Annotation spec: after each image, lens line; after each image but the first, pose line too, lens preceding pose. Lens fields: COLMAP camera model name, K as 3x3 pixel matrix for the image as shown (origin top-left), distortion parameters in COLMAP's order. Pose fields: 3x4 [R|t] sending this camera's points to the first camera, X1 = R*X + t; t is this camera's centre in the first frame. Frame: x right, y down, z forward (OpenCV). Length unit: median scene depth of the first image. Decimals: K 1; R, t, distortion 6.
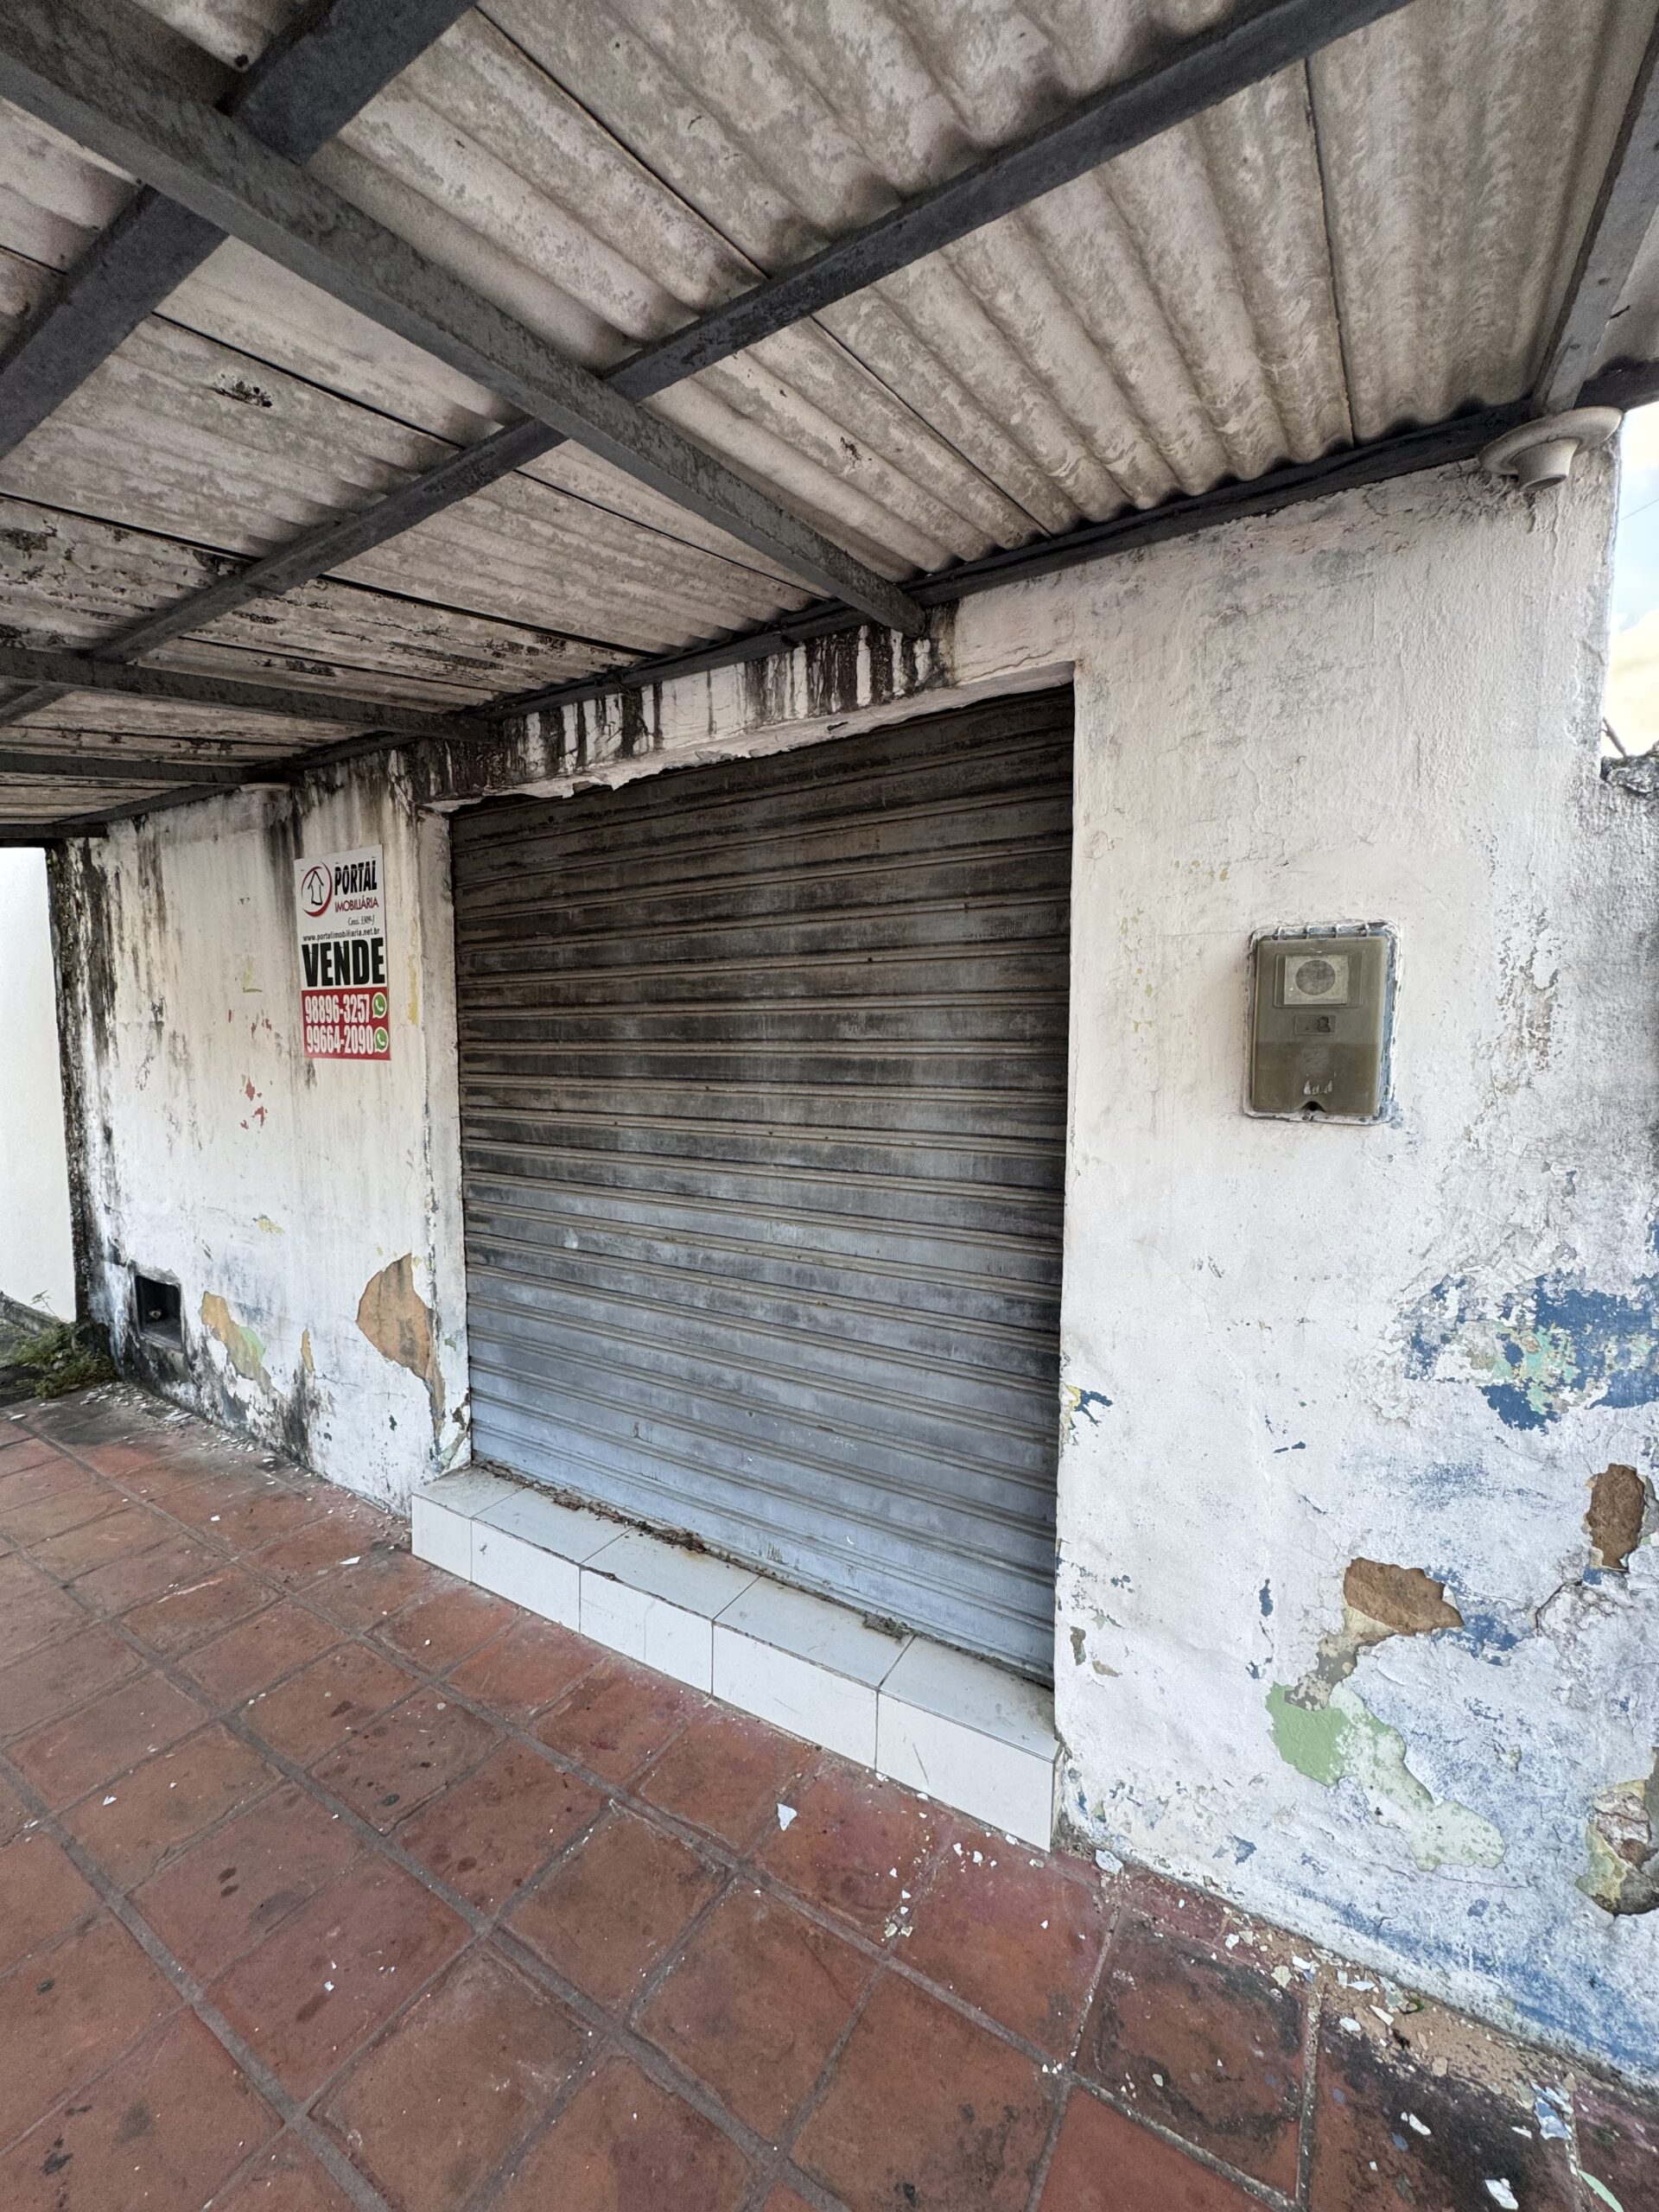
lens RADIAL K [[876.1, 0, 832.1], [0, 876.1, 1103.6], [0, 0, 1]] dist [-0.004159, 0.000373]
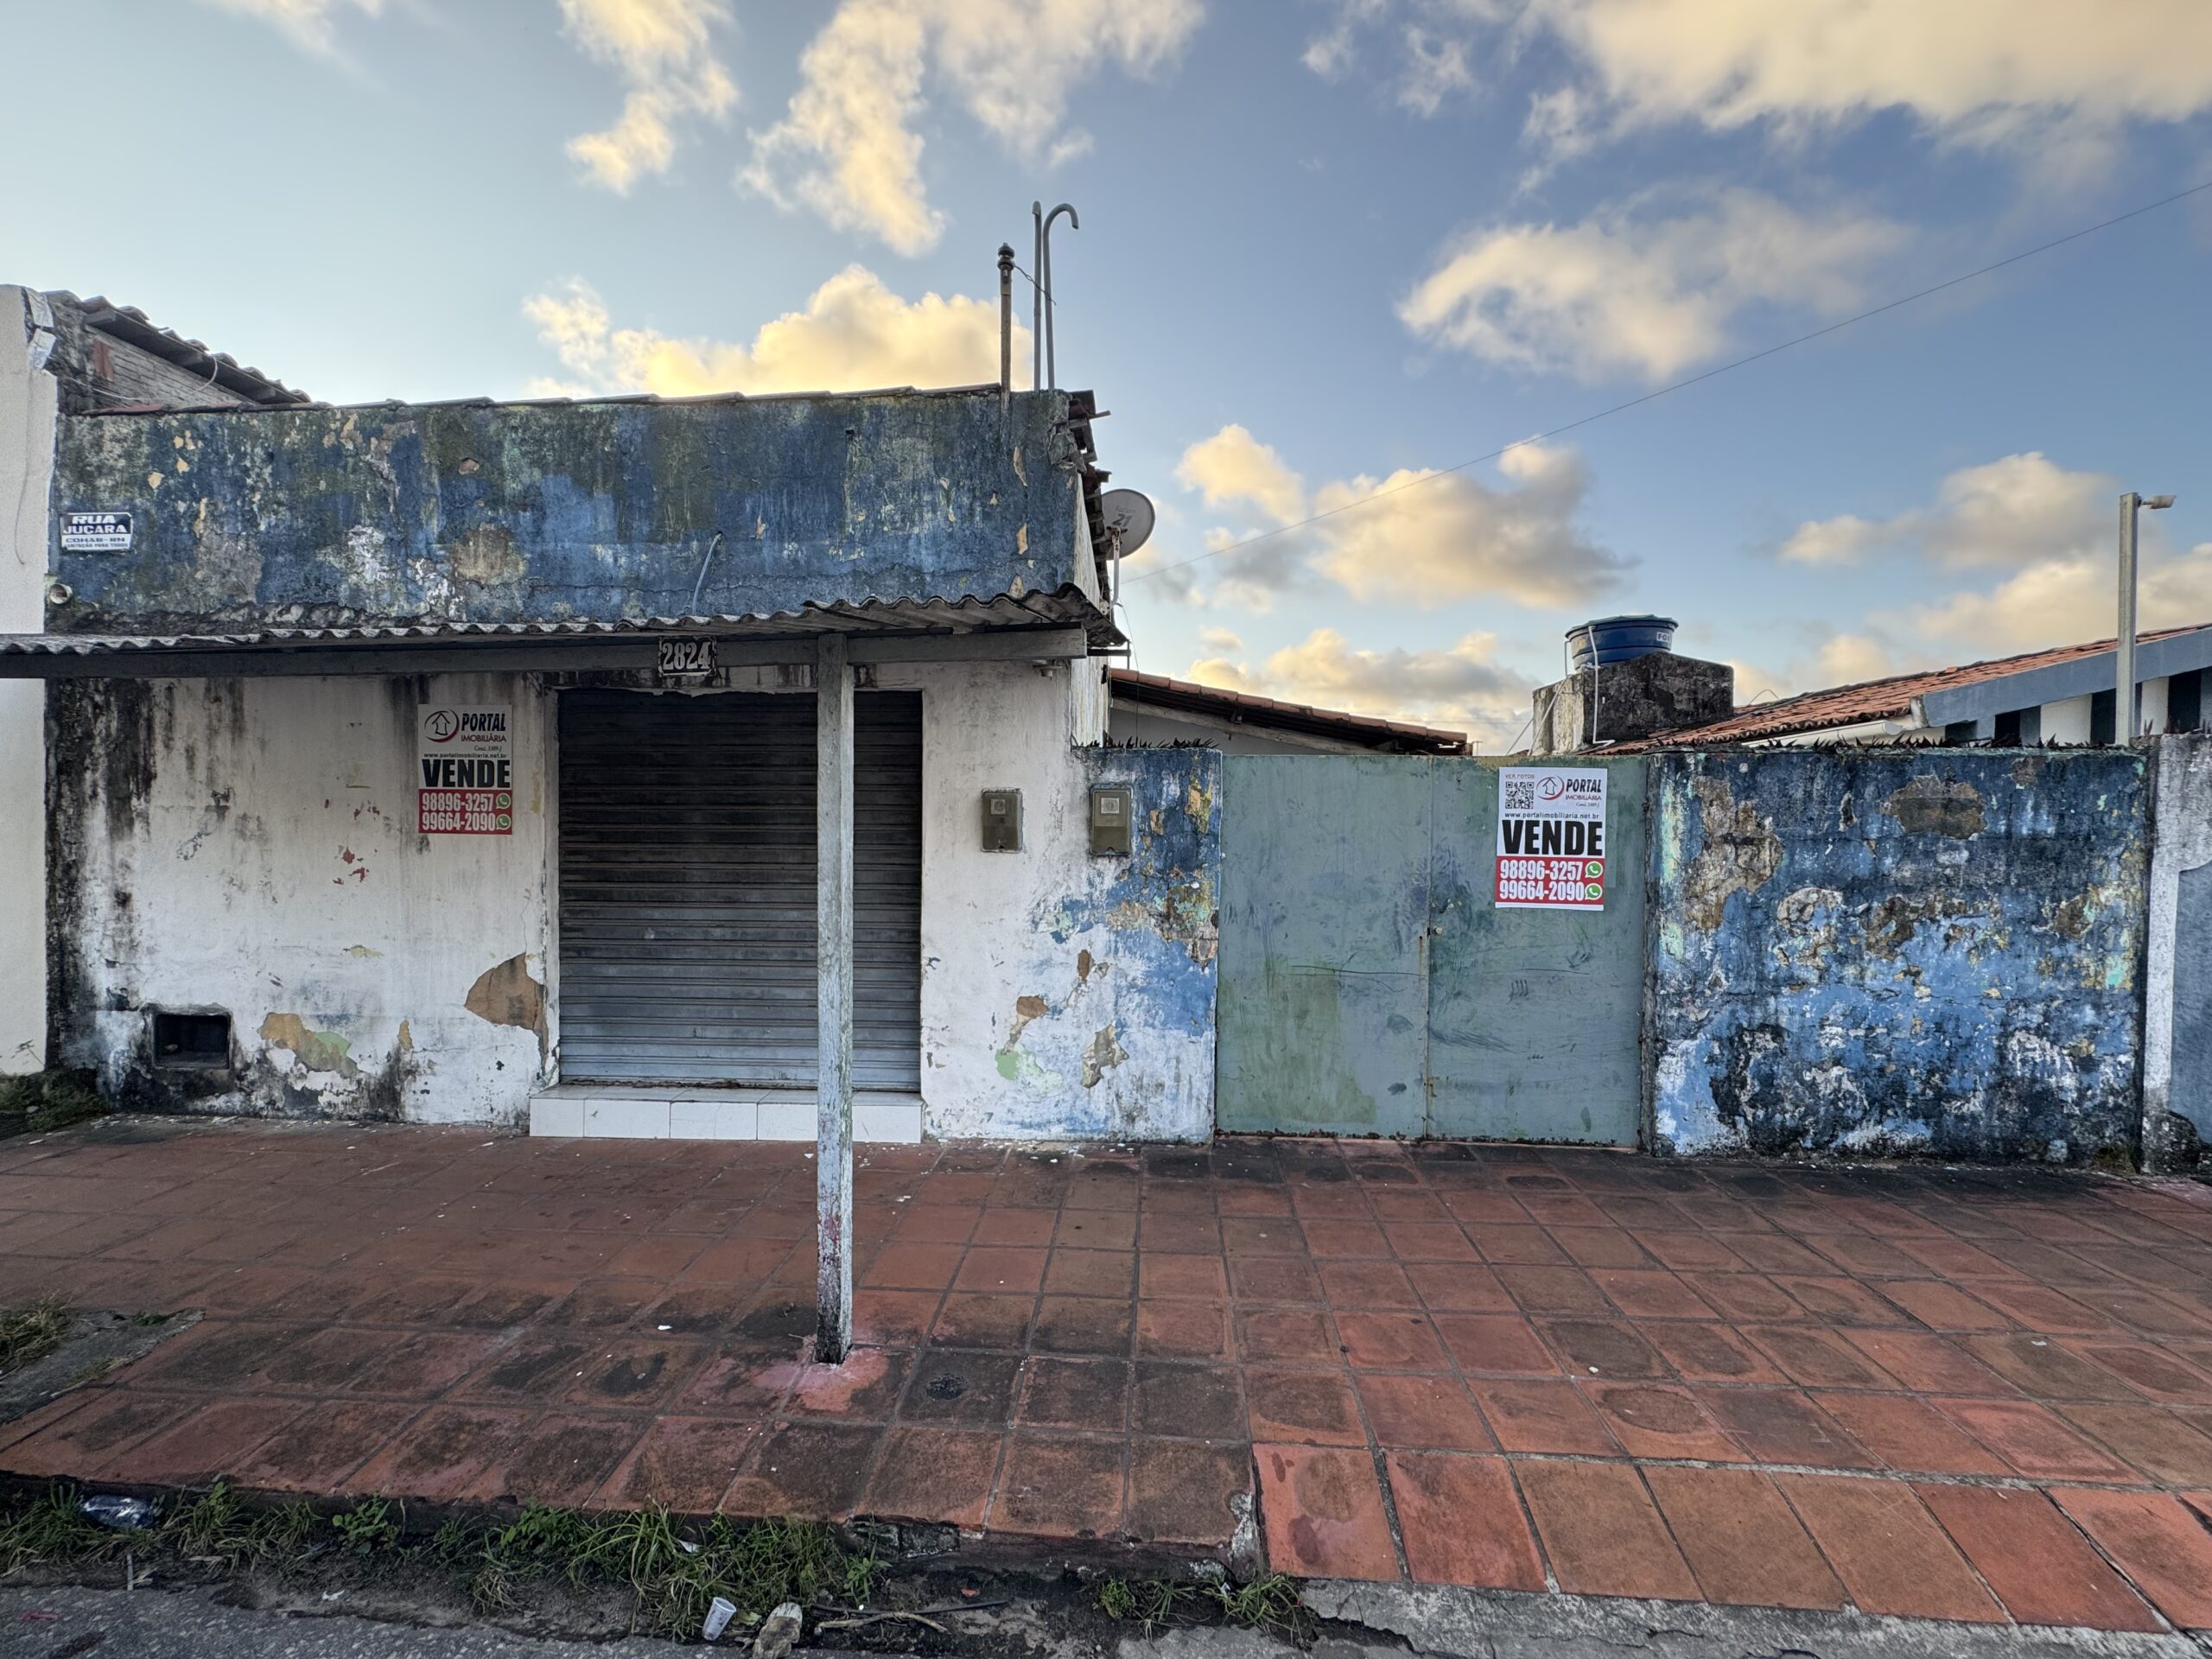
lens RADIAL K [[876.1, 0, 1102.1], [0, 876.1, 835.9], [0, 0, 1]] dist [-0.004159, 0.000373]
pose [[0.883963, -0.001200, 0.467556, -0.305022], [0.027285, 0.998425, -0.049021, 0.065549], [-0.466761, 0.056090, 0.882603, -0.995769]]
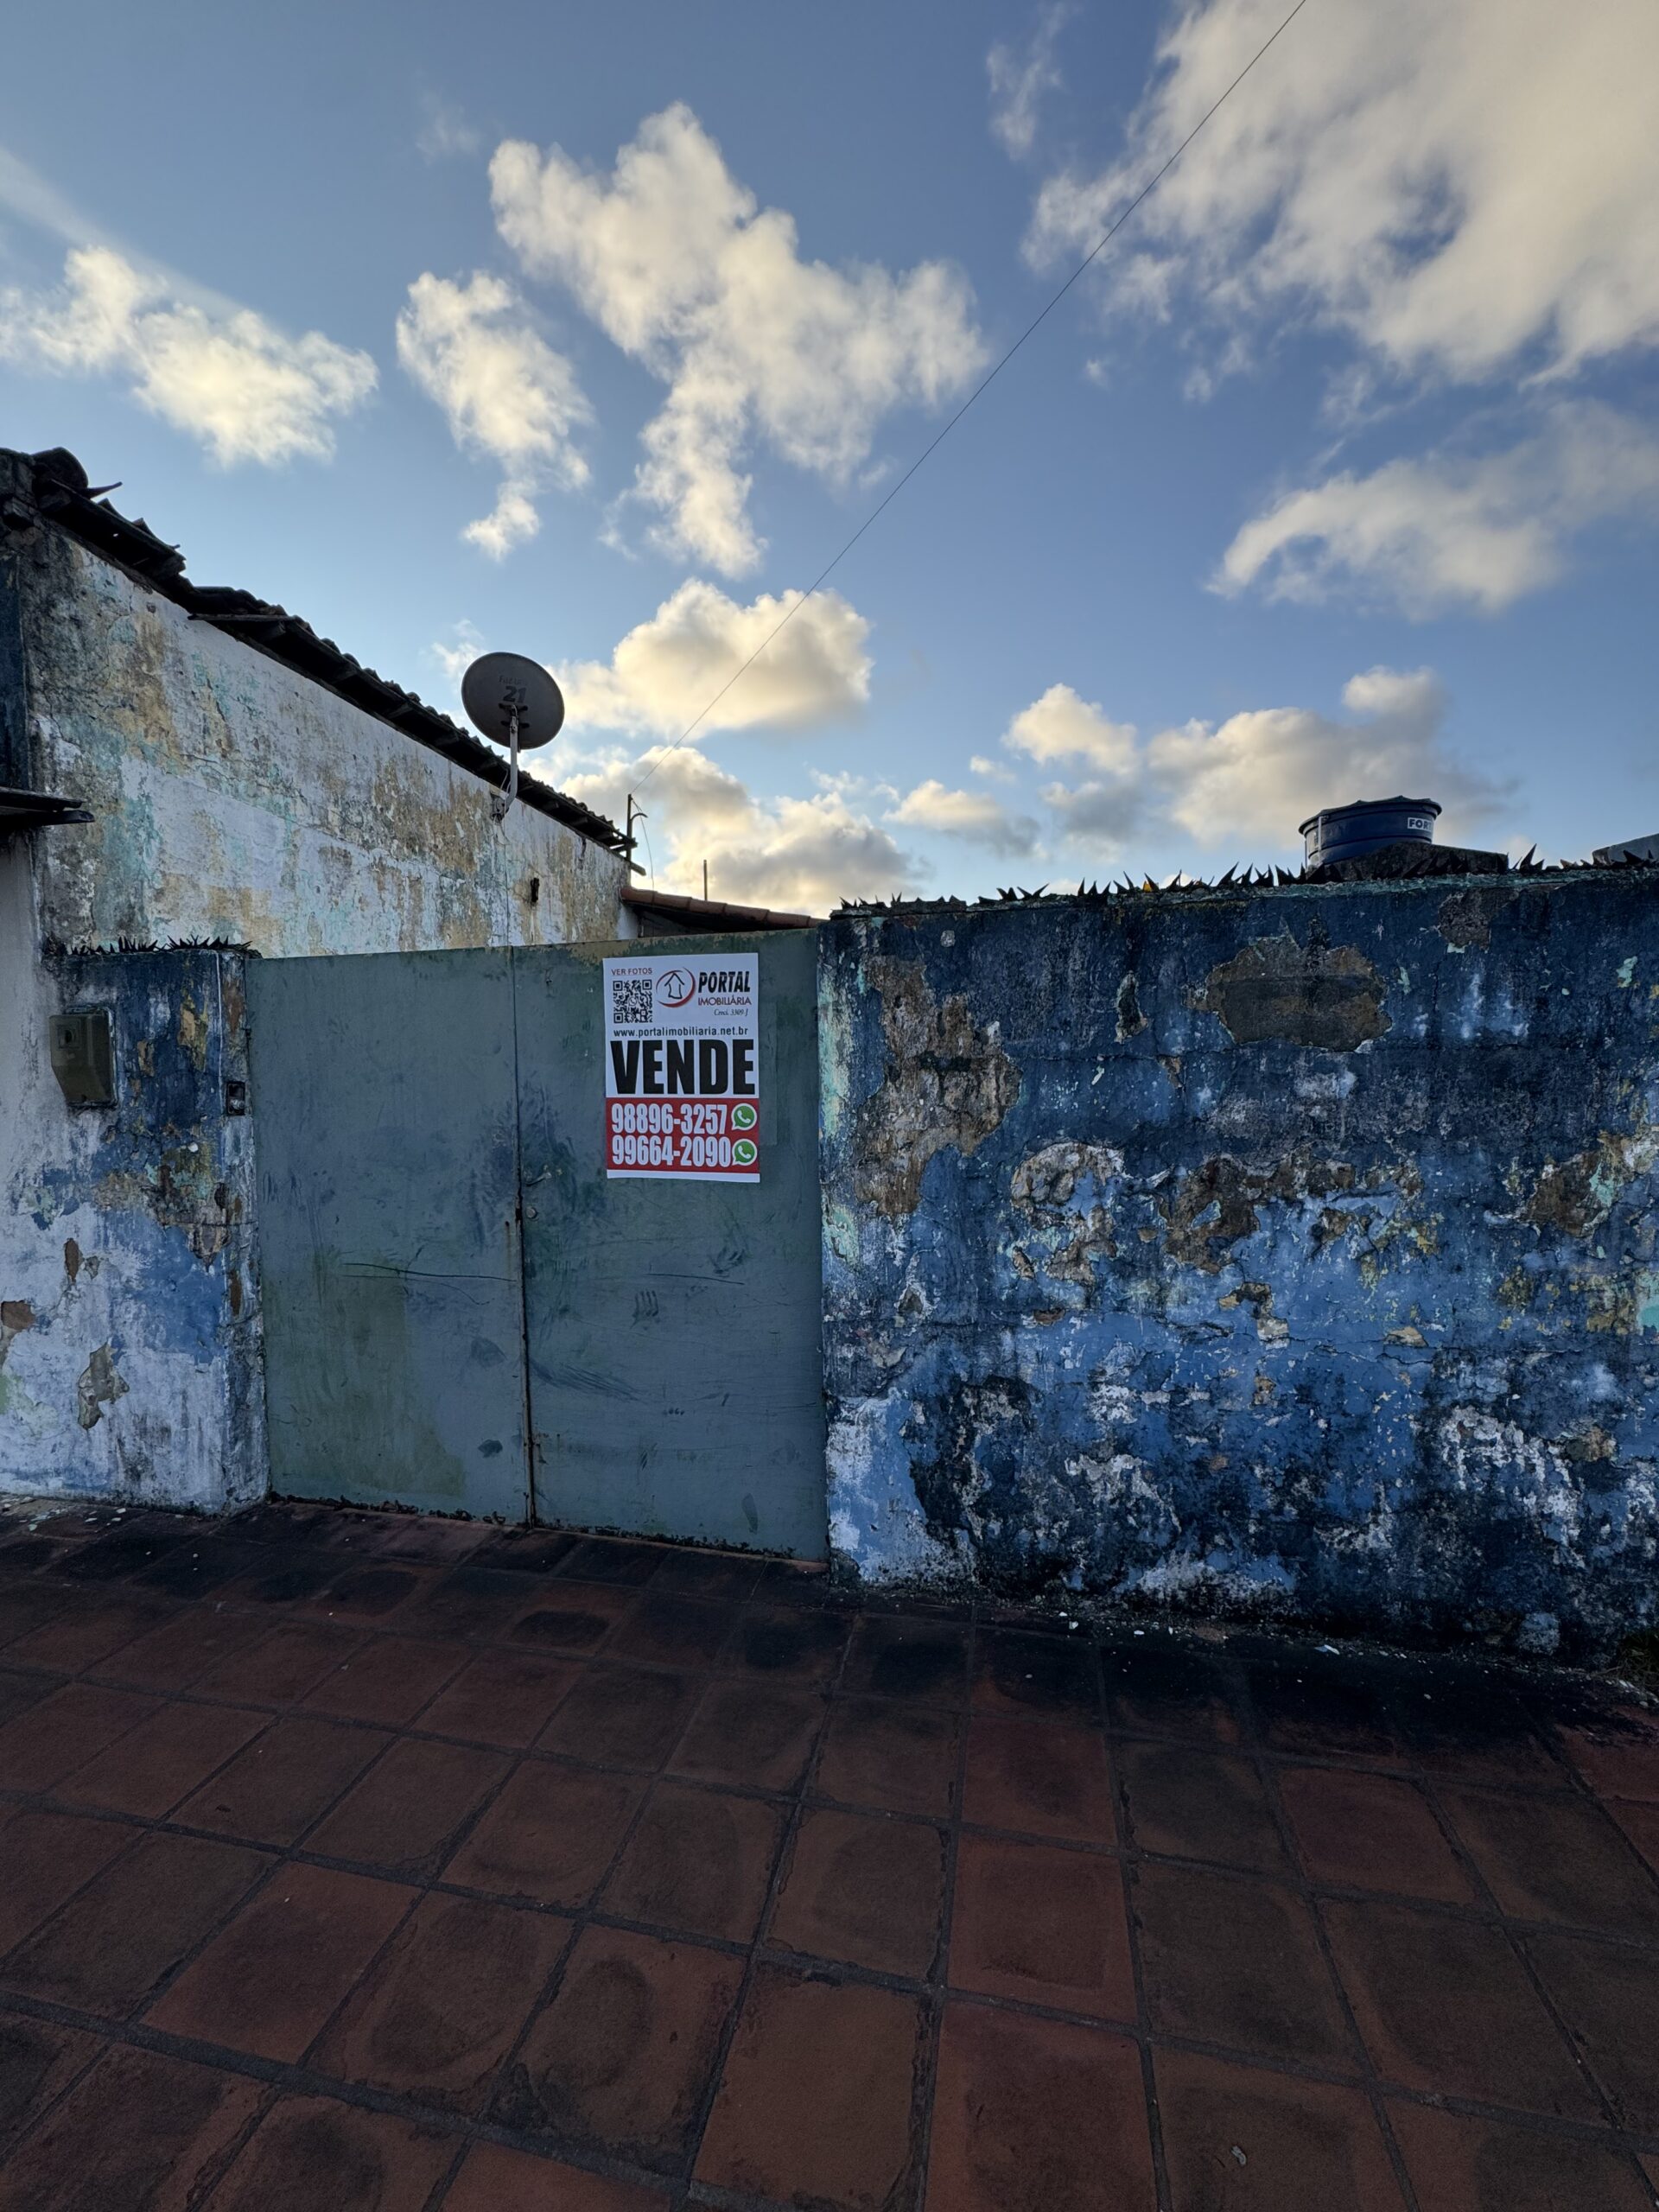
lens RADIAL K [[876.1, 0, 781.2], [0, 876.1, 1127.1], [0, 0, 1]] dist [-0.004159, 0.000373]
pose [[0.943466, -0.020489, 0.330836, 0.944753], [0.033288, 0.998899, -0.033068, 0.118113], [-0.329794, 0.042211, 0.943109, -0.953103]]
